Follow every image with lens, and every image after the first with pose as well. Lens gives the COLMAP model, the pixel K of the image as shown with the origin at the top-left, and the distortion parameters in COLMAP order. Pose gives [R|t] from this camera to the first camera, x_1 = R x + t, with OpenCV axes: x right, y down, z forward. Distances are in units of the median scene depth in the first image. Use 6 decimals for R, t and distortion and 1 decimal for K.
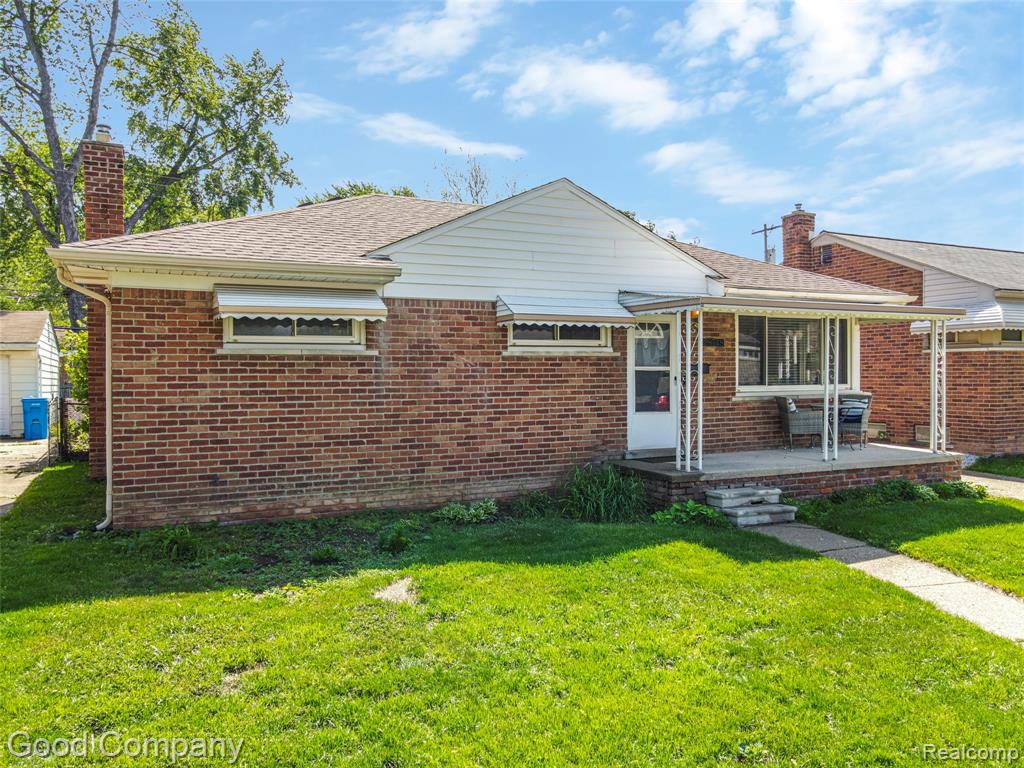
lens RADIAL K [[778.3, 0, 536.0], [0, 778.3, 388.4], [0, 0, 1]] dist [0.004971, 0.008386]
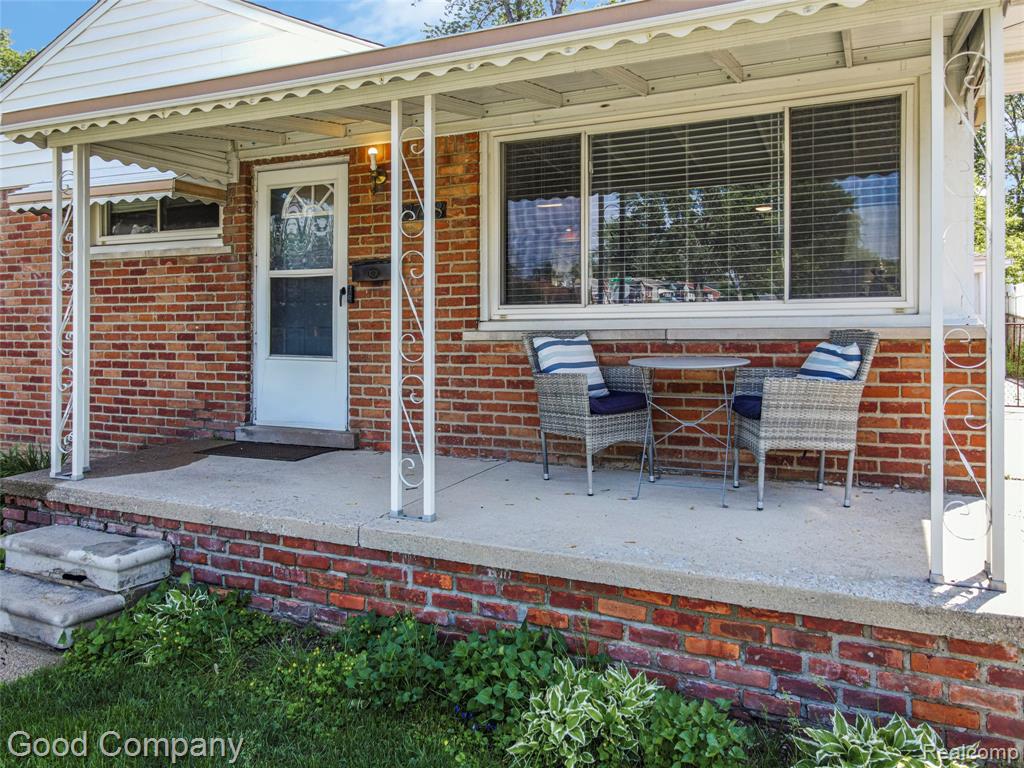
lens RADIAL K [[778.3, 0, 533.5], [0, 778.3, 321.3], [0, 0, 1]] dist [0.004971, 0.008386]
pose [[0.620881, 0.003692, -0.783896, 0.702779], [-0.012558, 0.999907, -0.005238, 0.007987], [0.783804, 0.013096, 0.620870, 0.858940]]
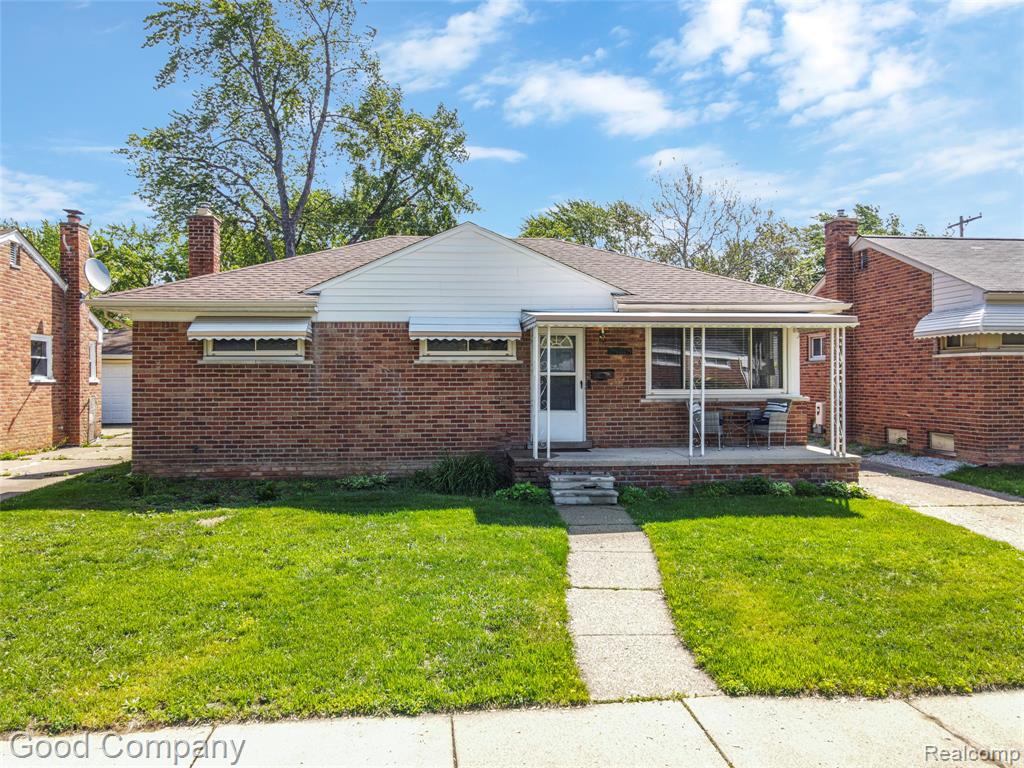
lens RADIAL K [[778.3, 0, 535.2], [0, 778.3, 379.1], [0, 0, 1]] dist [0.004971, 0.008386]
pose [[0.936857, 0.003442, -0.349696, 0.571021], [-0.009578, 0.999829, -0.015820, 0.001712], [0.349582, 0.018170, 0.936730, -0.131516]]
